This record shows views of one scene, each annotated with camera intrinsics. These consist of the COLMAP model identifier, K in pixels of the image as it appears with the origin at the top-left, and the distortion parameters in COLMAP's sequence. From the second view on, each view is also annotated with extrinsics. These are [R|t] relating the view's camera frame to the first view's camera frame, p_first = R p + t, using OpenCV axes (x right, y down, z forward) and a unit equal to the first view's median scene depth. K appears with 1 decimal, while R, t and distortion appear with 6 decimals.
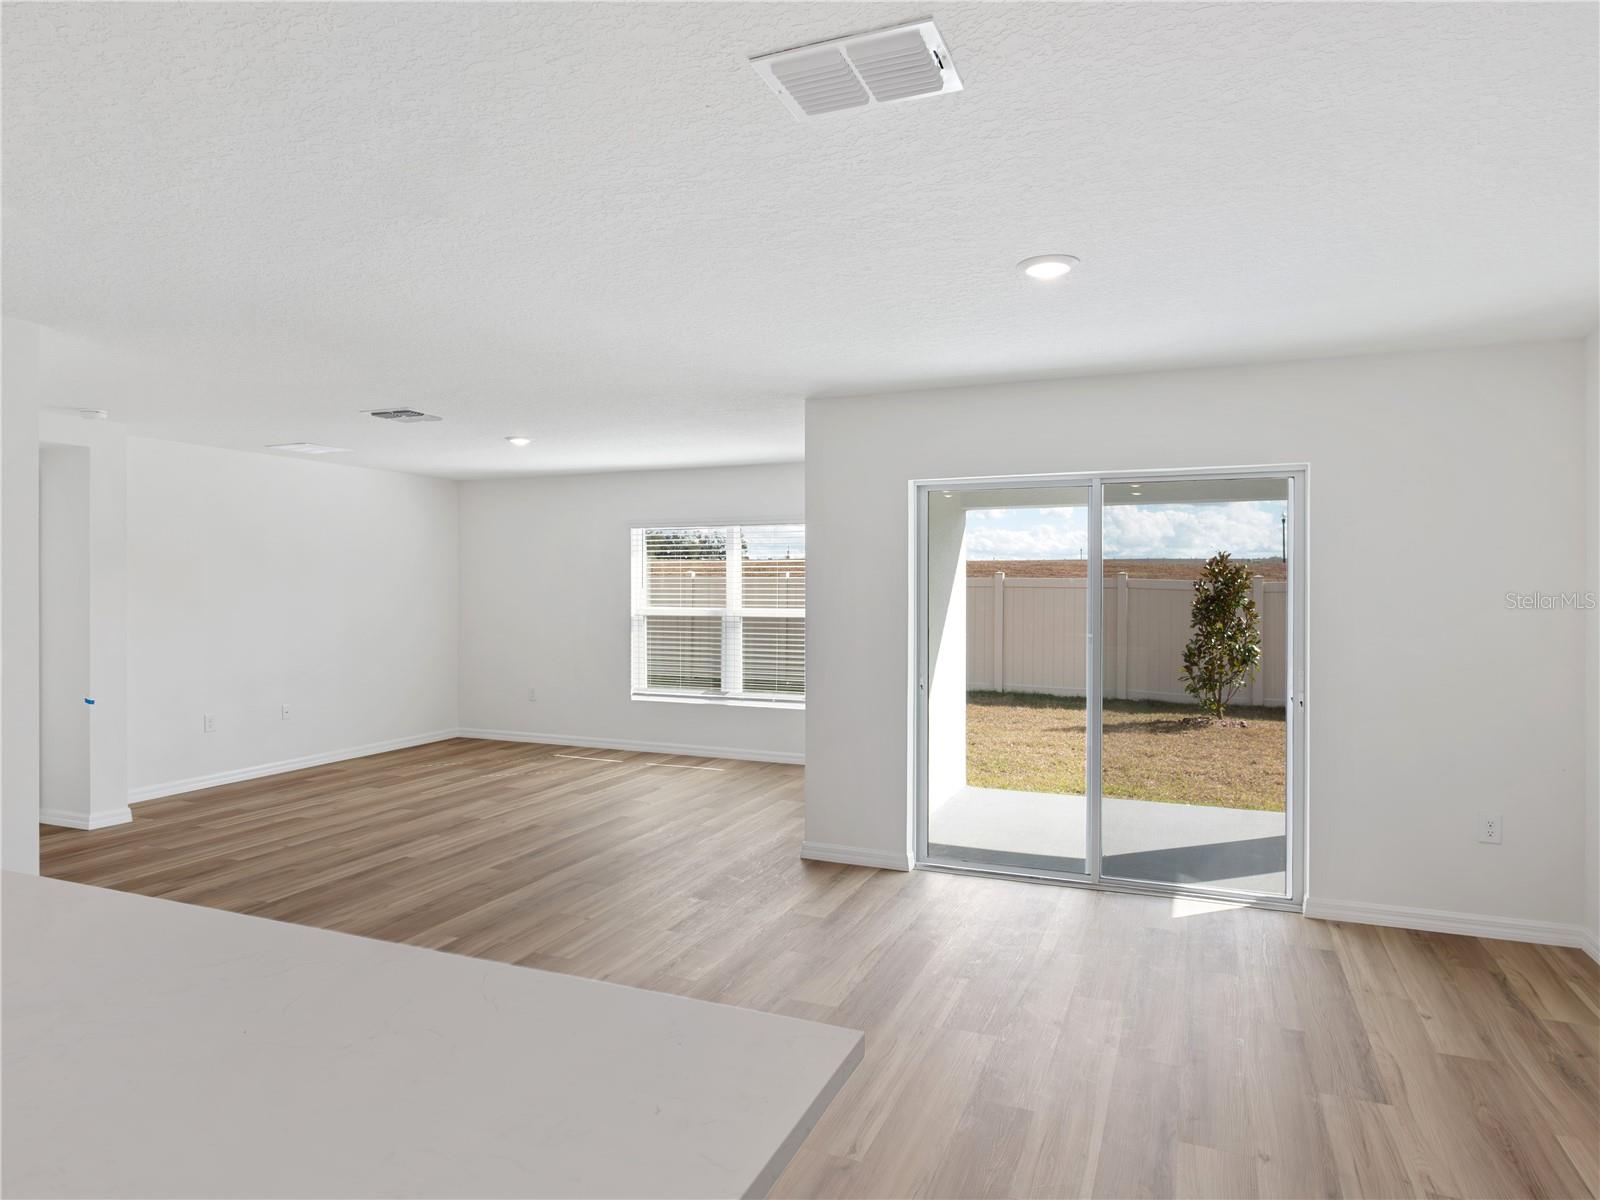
lens RADIAL K [[973.4, 0, 805.1], [0, 973.4, 580.7], [0, 0, 1]] dist [-0.013315, 0.005713]
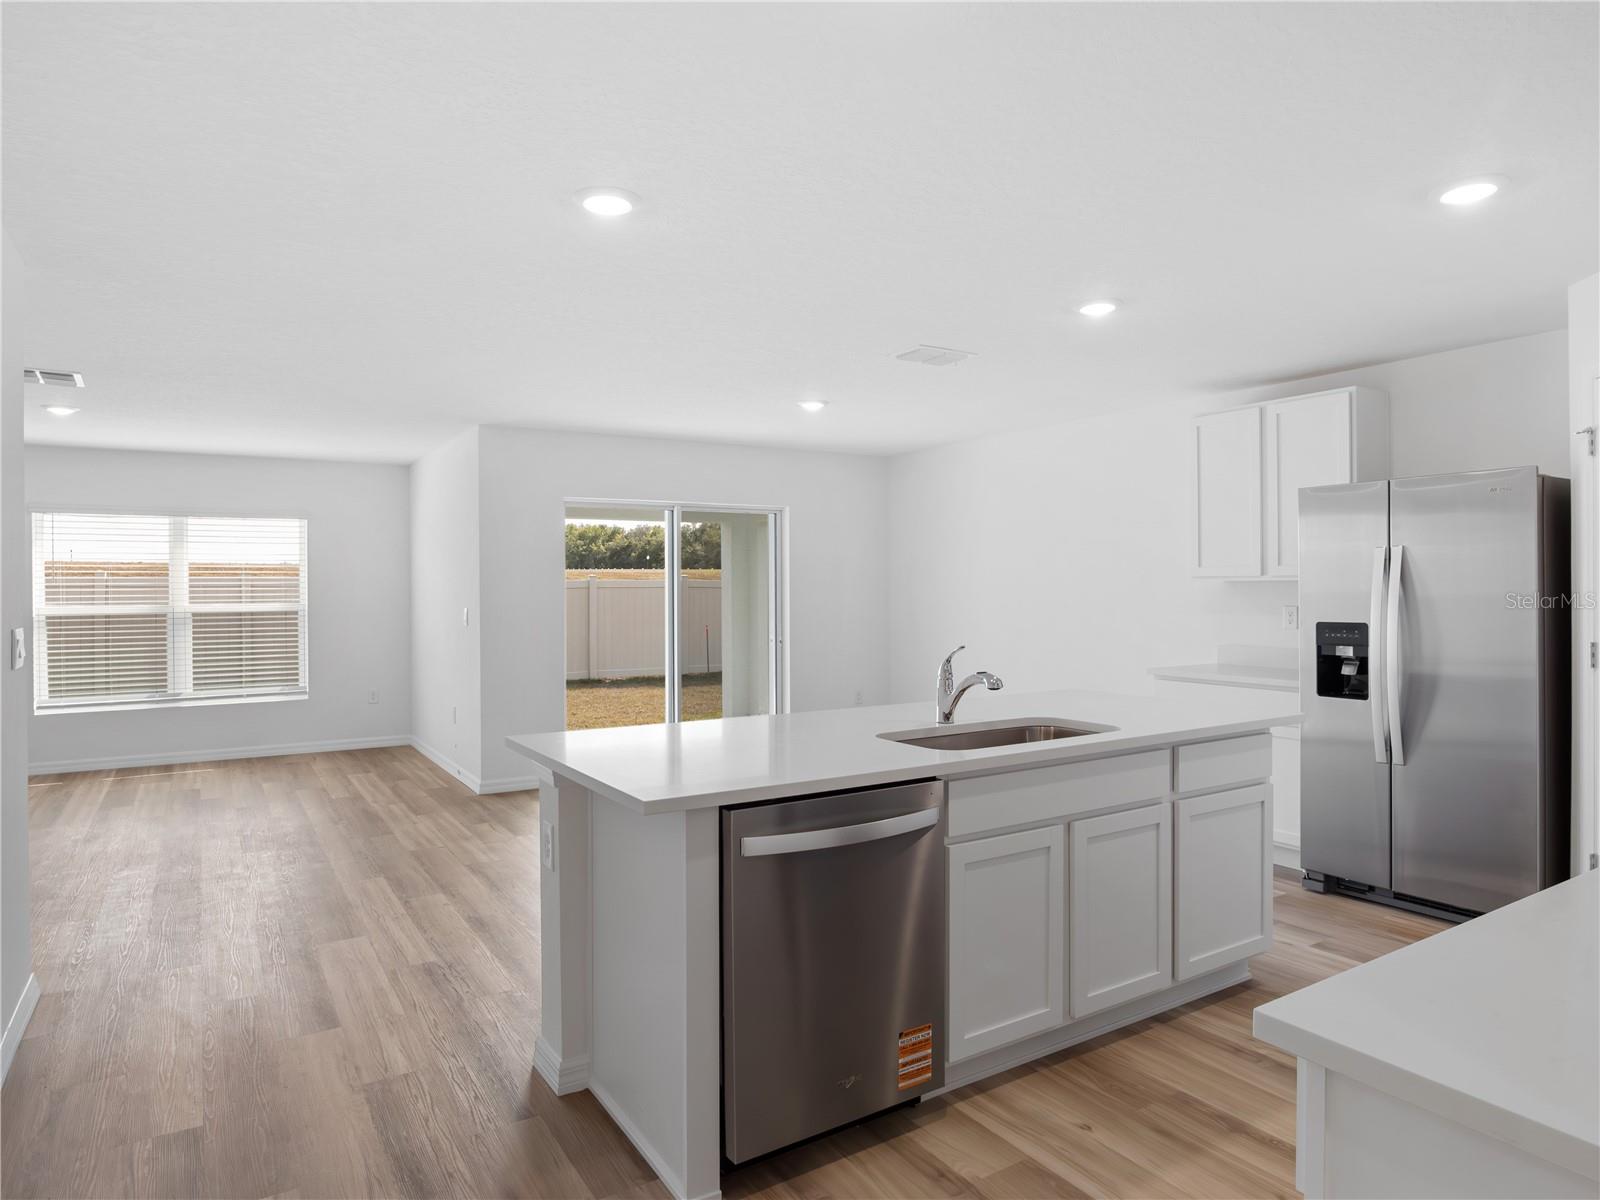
lens RADIAL K [[973.4, 0, 797.0], [0, 973.4, 590.2], [0, 0, 1]] dist [-0.013315, 0.005713]
pose [[0.580236, -0.007866, 0.814410, -0.546097], [0.003244, 0.999968, 0.007347, 0.010918], [-0.814442, -0.001621, 0.580243, -0.037651]]
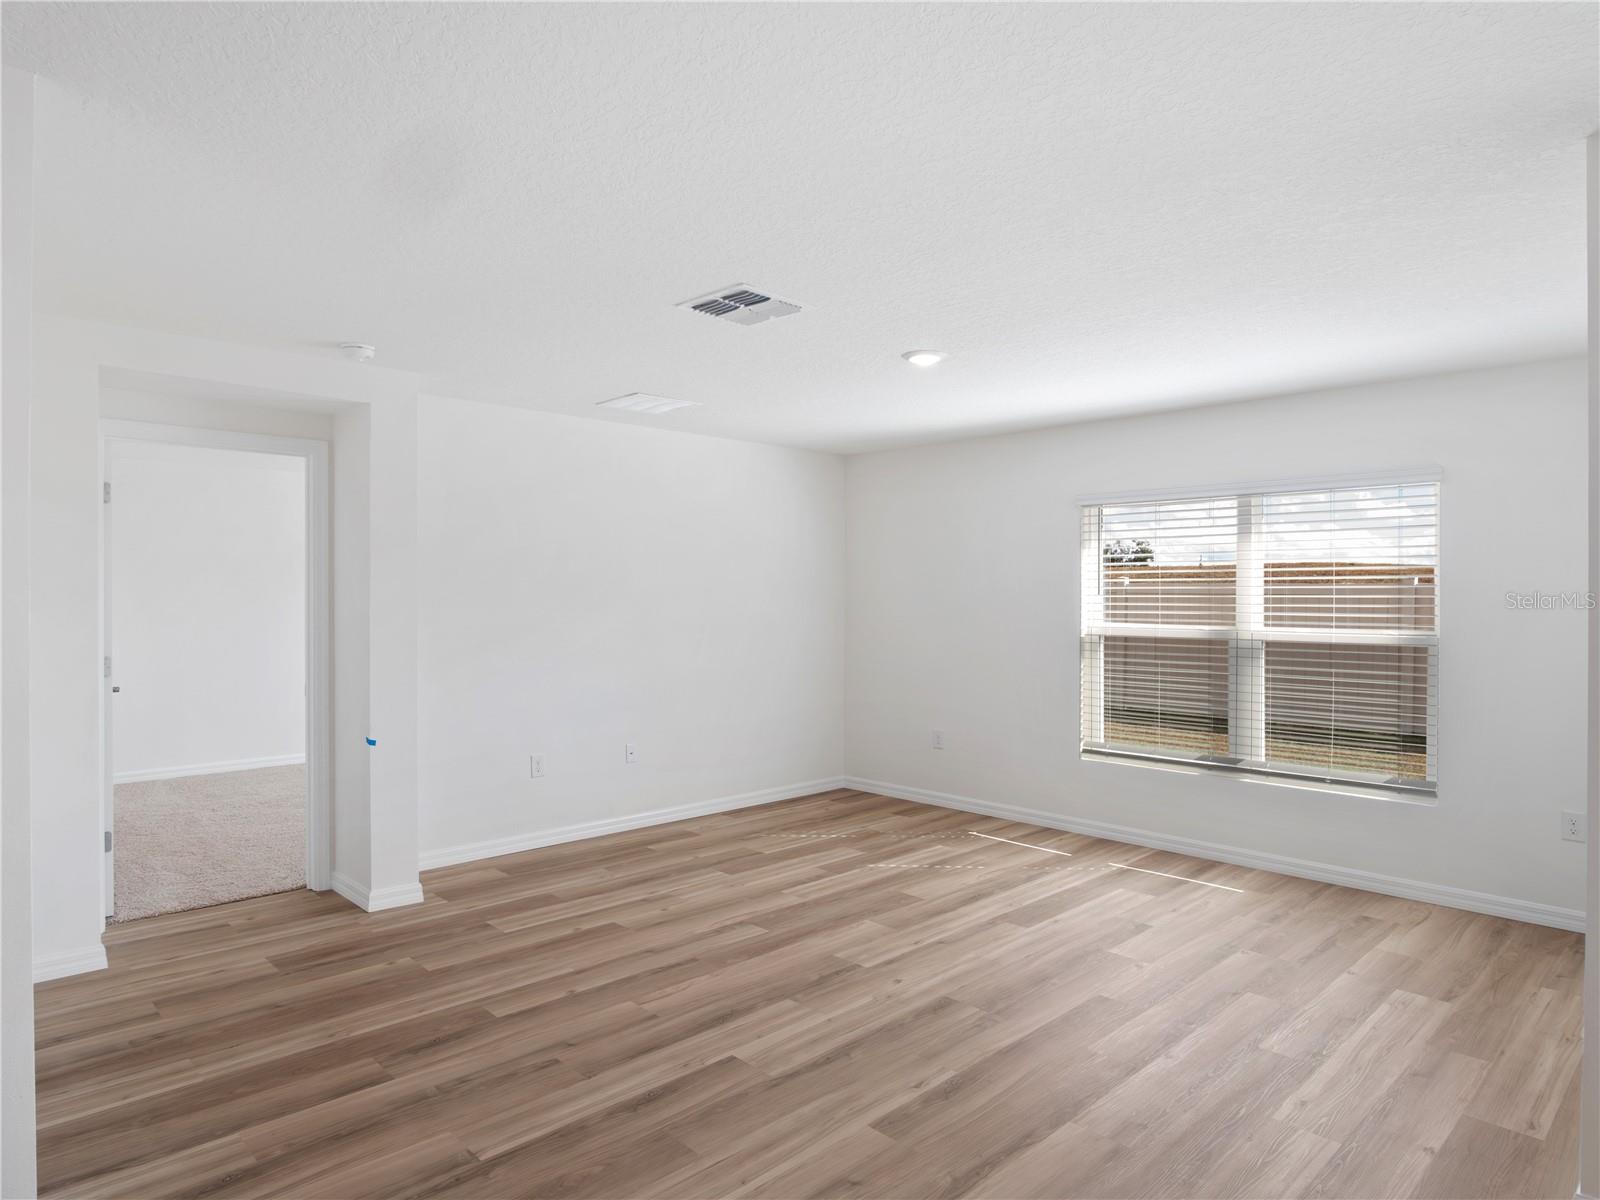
lens RADIAL K [[973.4, 0, 805.0], [0, 973.4, 605.7], [0, 0, 1]] dist [-0.013315, 0.005713]
pose [[0.920099, 0.006680, -0.391630, -0.102645], [-0.000957, 0.999890, 0.014807, 0.005984], [0.391685, -0.013249, 0.920004, 0.339594]]
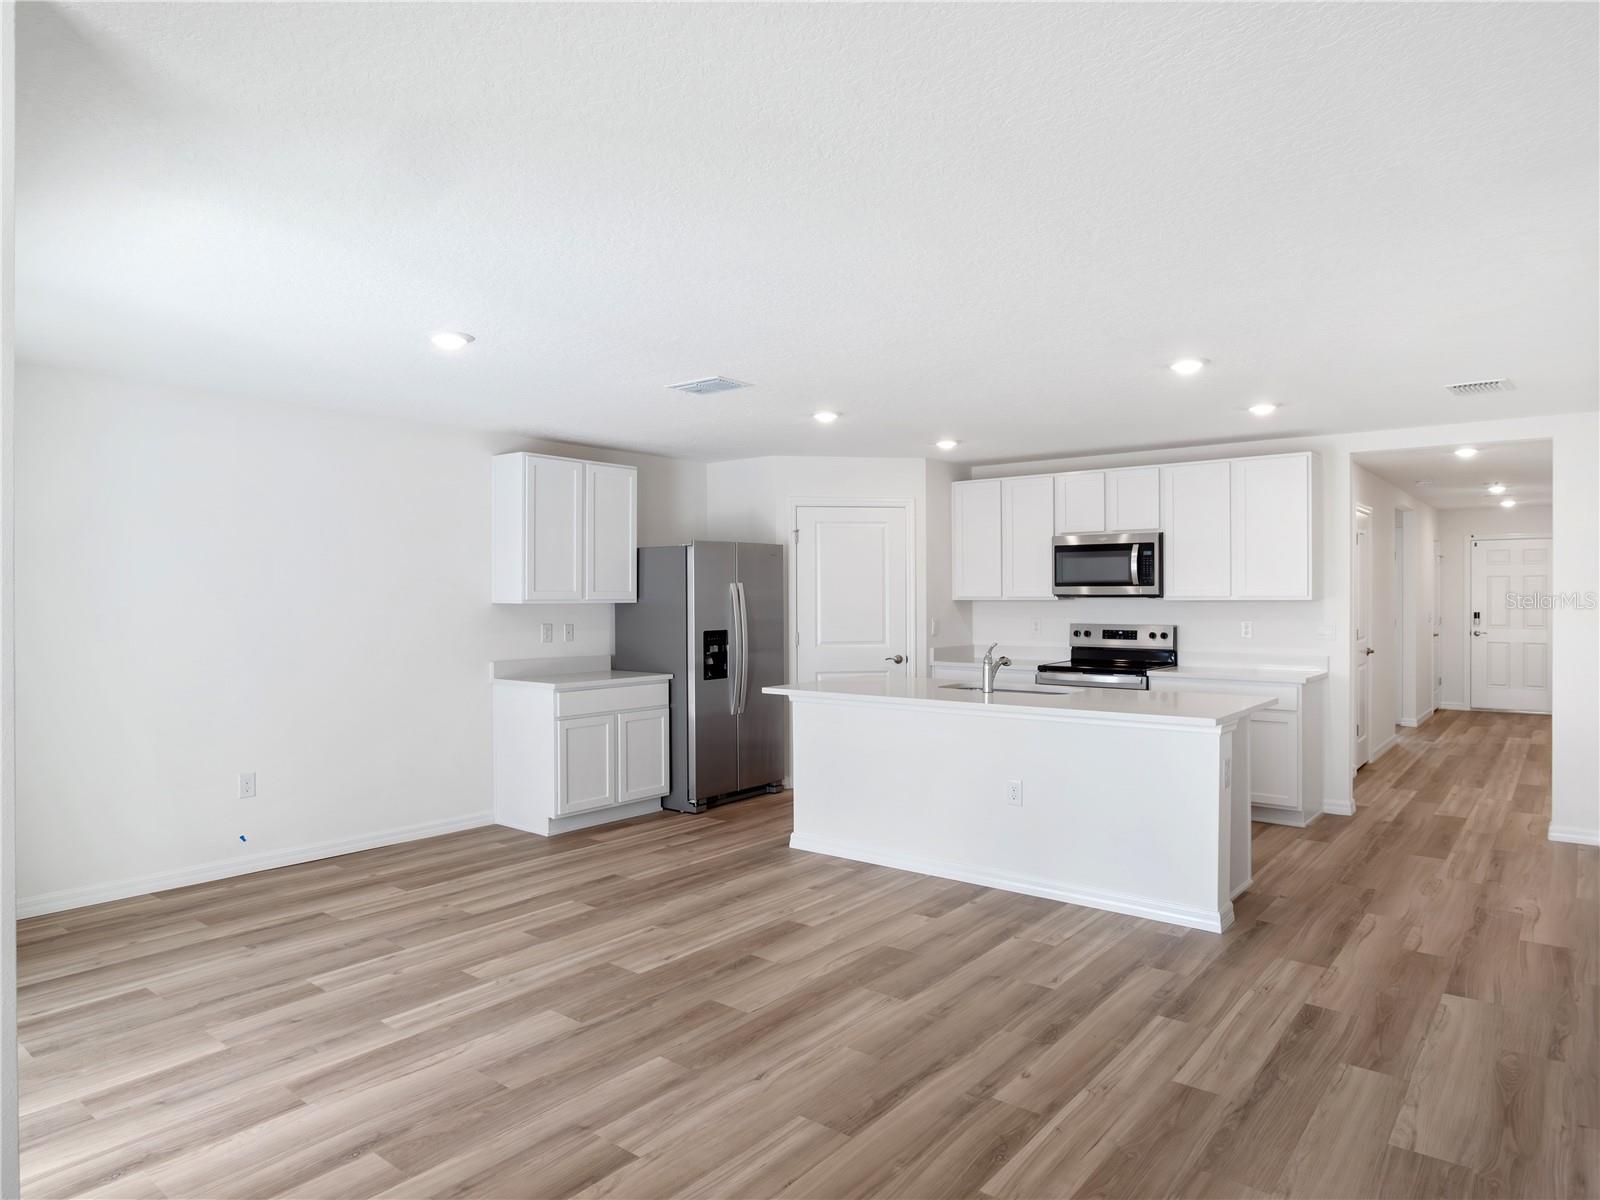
lens RADIAL K [[973.4, 0, 814.7], [0, 973.4, 587.1], [0, 0, 1]] dist [-0.013315, 0.005713]
pose [[-0.963520, 0.001937, 0.267628, -0.226289], [-0.002343, 0.999874, -0.015673, 0.008721], [-0.267625, -0.015729, -0.963395, 0.861604]]
